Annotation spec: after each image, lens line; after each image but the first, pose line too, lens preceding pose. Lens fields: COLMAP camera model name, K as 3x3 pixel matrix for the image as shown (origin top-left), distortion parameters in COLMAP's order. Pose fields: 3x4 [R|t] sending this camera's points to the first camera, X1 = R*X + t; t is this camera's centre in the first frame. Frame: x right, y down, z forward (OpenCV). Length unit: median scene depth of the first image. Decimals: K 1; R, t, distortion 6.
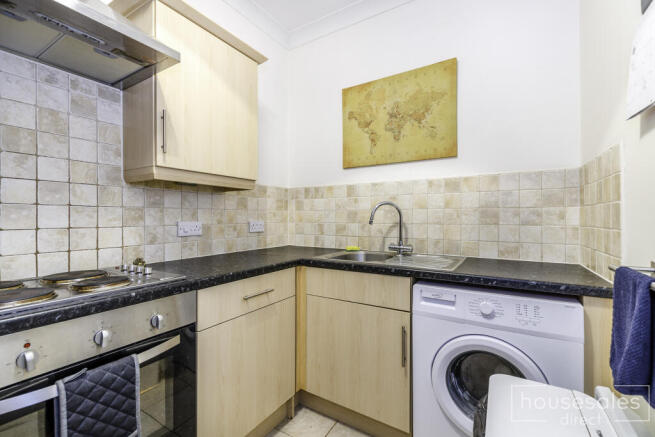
lens RADIAL K [[286.2, 0, 336.3], [0, 286.2, 217.1], [0, 0, 1]] dist [-0.000619, 0.000651]
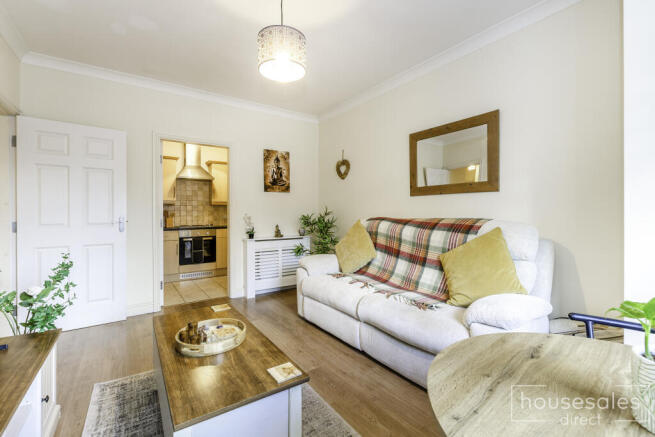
lens RADIAL K [[286.2, 0, 330.2], [0, 286.2, 215.9], [0, 0, 1]] dist [-0.000619, 0.000651]
pose [[0.908776, 0.005027, -0.417254, 2.494223], [0.001403, 0.999885, 0.015101, -0.023502], [0.417282, -0.014309, 0.908665, -1.953982]]
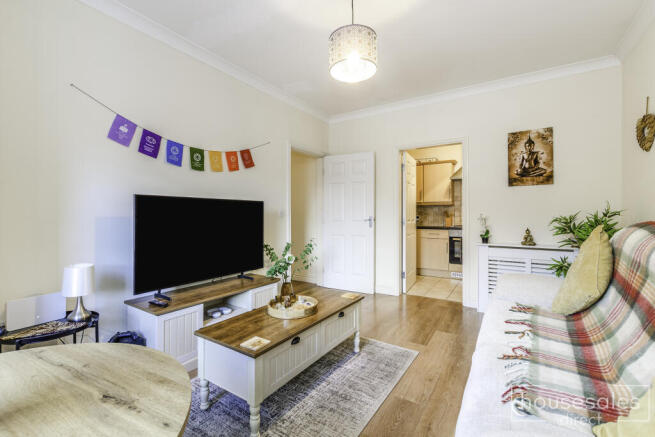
lens RADIAL K [[286.2, 0, 332.9], [0, 286.2, 214.8], [0, 0, 1]] dist [-0.000619, 0.000651]
pose [[-0.030075, 0.006283, -0.999528, 3.042982], [0.006724, 0.999959, 0.006083, -0.020263], [0.999525, -0.006538, -0.030116, -0.935379]]
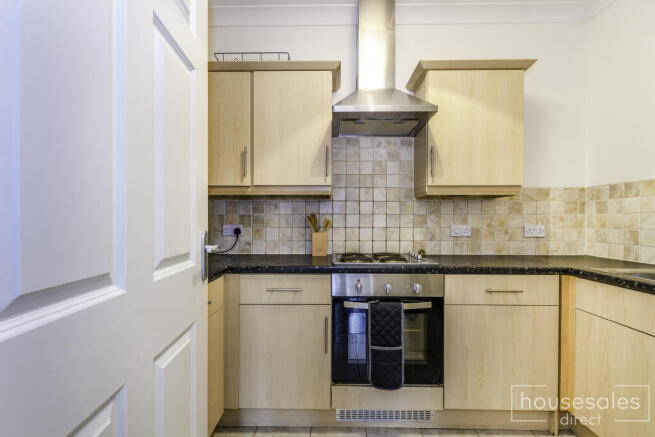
lens RADIAL K [[286.2, 0, 327.8], [0, 286.2, 223.3], [0, 0, 1]] dist [-0.000619, 0.000651]
pose [[0.489493, 0.008224, -0.871968, 0.344674], [-0.001648, 0.999962, 0.008506, -0.001555], [0.872005, -0.002727, 0.489489, -0.130347]]
